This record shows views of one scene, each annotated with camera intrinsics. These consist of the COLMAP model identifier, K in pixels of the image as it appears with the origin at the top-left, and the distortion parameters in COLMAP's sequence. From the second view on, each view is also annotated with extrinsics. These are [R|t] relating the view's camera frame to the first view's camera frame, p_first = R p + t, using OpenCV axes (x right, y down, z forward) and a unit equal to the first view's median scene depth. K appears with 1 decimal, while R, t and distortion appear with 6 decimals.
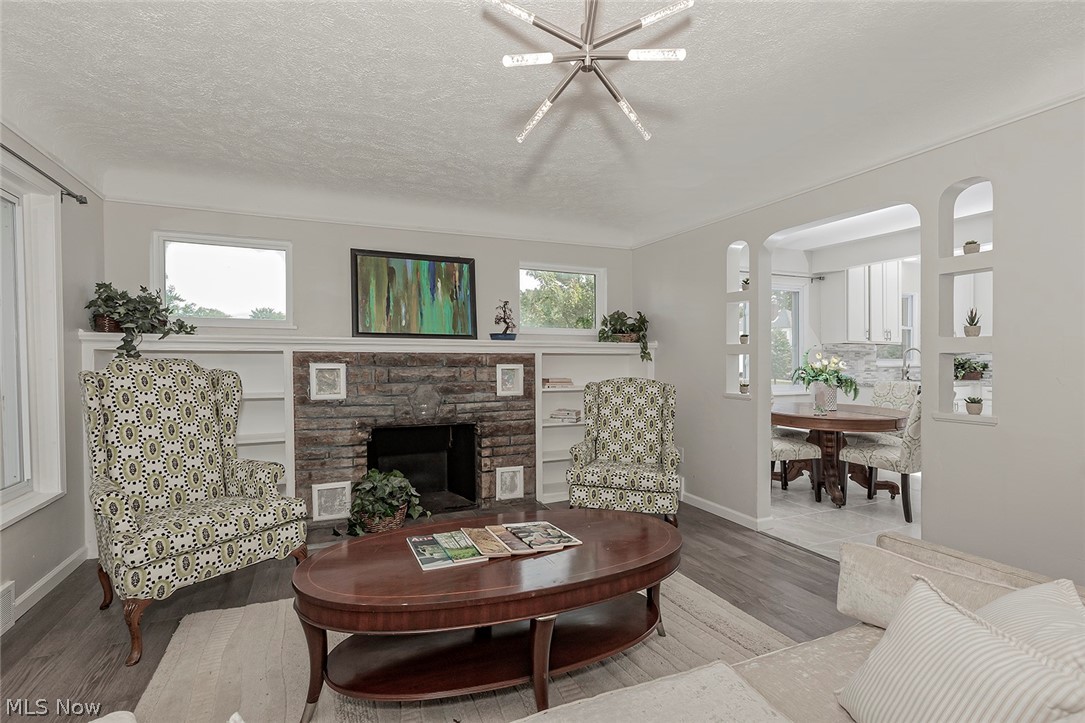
lens RADIAL K [[490.2, 0, 522.4], [0, 490.2, 357.4], [0, 0, 1]] dist [-0.001918, 0.000074]
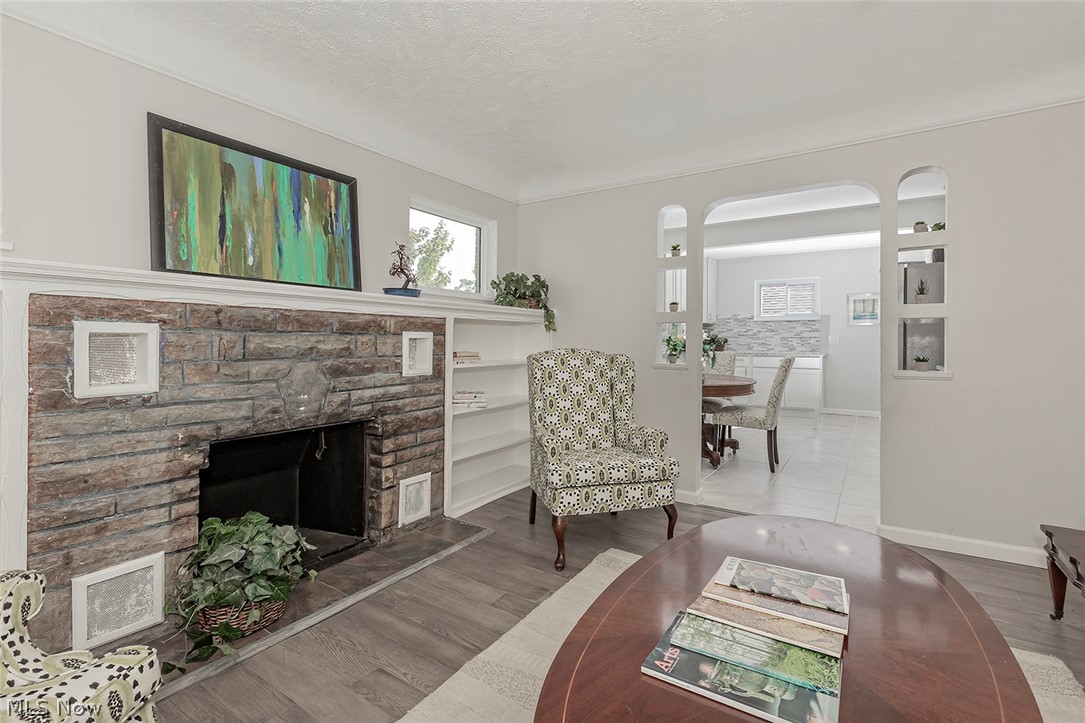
lens RADIAL K [[492.5, 0, 546.7], [0, 492.5, 330.2], [0, 0, 1]] dist [0.001284, 0.000002]
pose [[0.838386, 0.010756, 0.544972, -0.265908], [-0.000752, 0.999827, -0.018576, 0.025077], [-0.545077, 0.015164, 0.838249, 0.301268]]
